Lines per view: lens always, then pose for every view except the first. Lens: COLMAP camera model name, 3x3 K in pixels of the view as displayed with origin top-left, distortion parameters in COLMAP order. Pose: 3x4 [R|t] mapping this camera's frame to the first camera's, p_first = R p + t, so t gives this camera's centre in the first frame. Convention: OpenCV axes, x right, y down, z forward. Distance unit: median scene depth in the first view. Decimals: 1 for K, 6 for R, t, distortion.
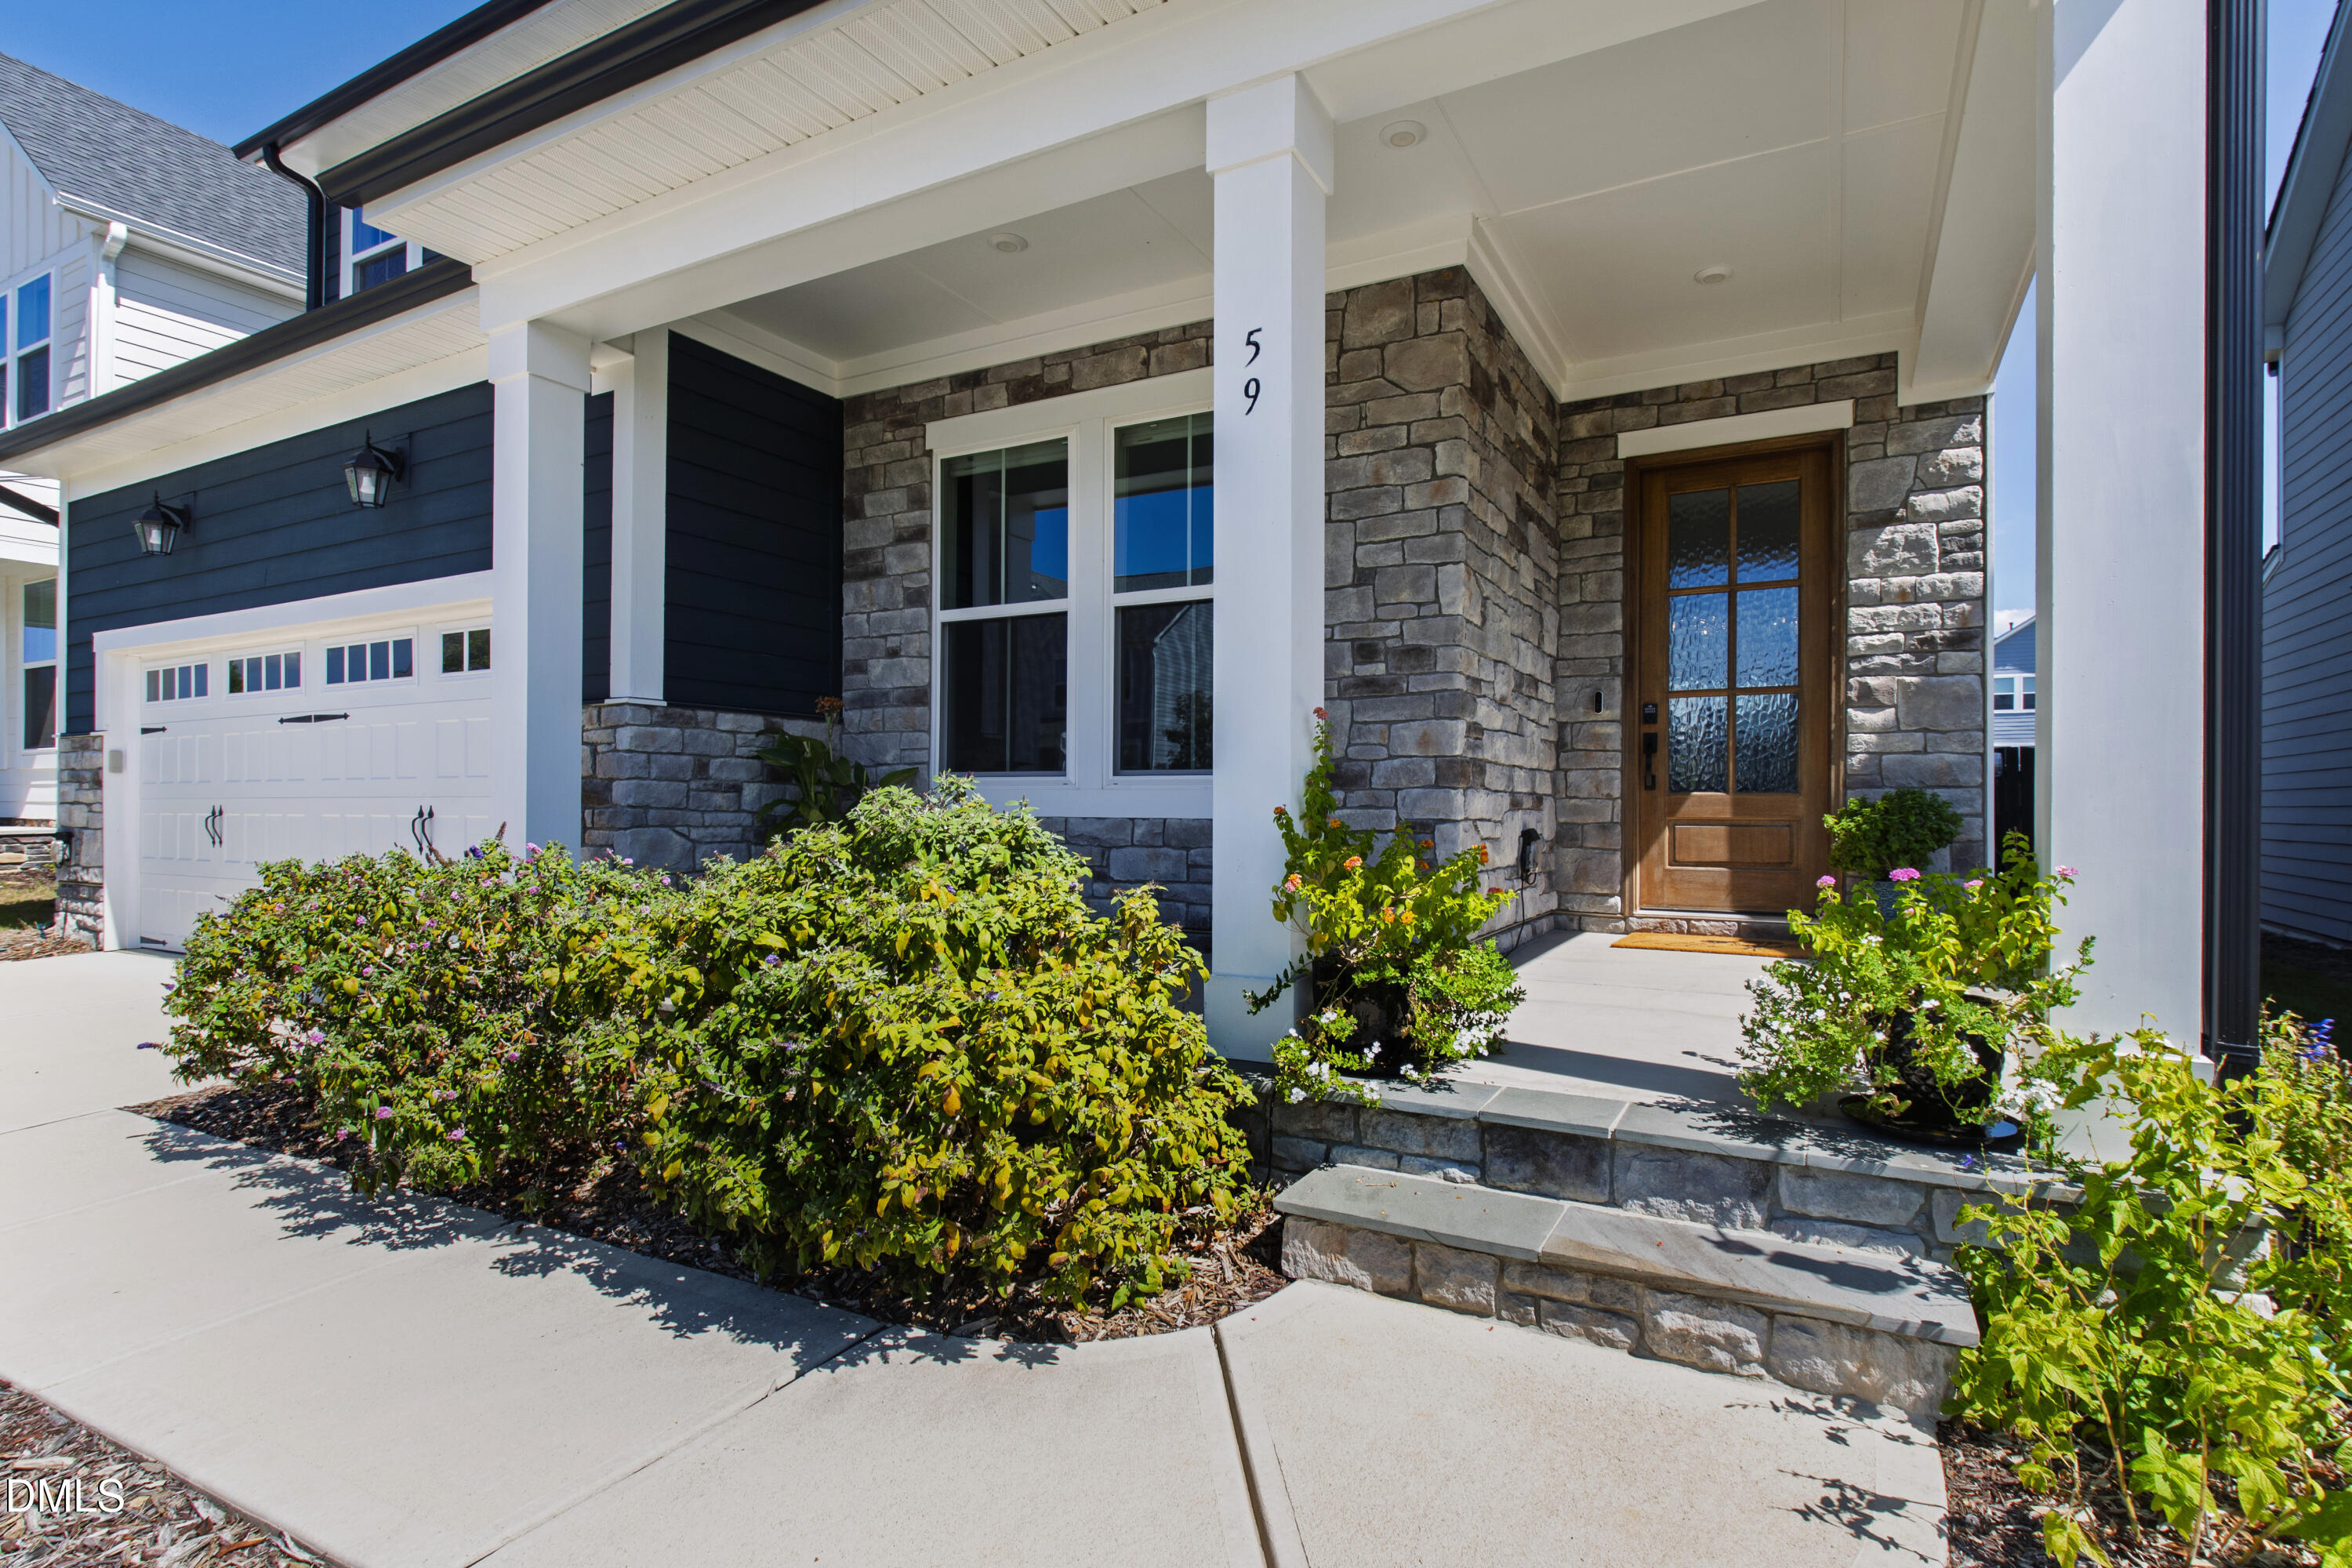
lens RADIAL K [[1085.4, 0, 1175.8], [0, 1085.4, 797.1], [0, 0, 1]] dist [-0.006092, -0.001839]
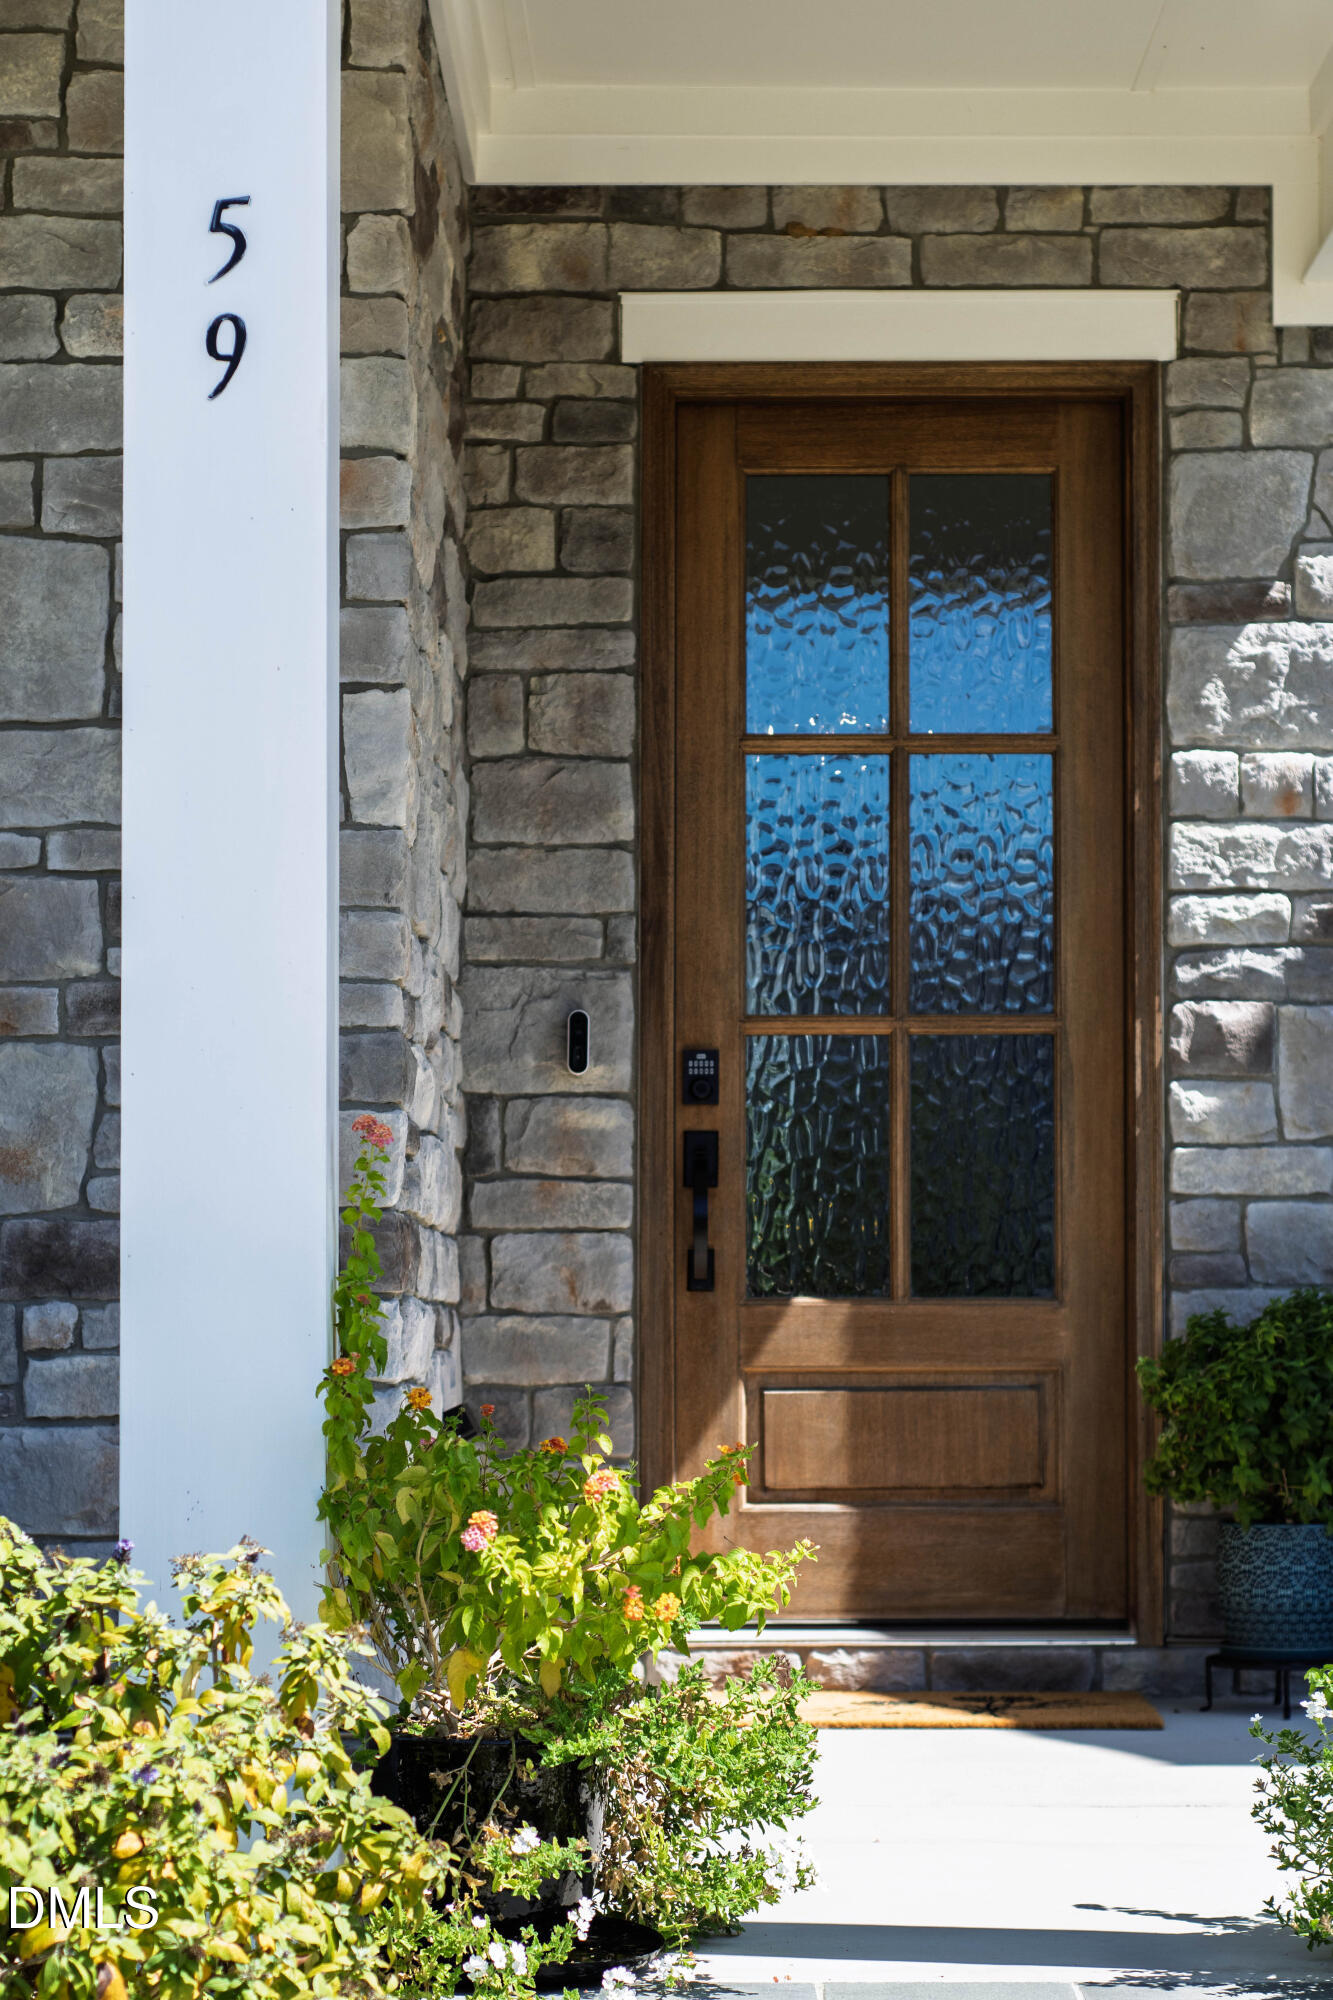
lens RADIAL K [[4288.8, 0, 663.4], [0, 4288.8, 1001.7], [0, 0, 1]] dist [0.038884, 0.000000]
pose [[0.870339, 0.033094, 0.491340, -0.291647], [-0.000799, 0.997833, -0.065793, -0.009173], [-0.492452, 0.056870, 0.868479, -0.244371]]
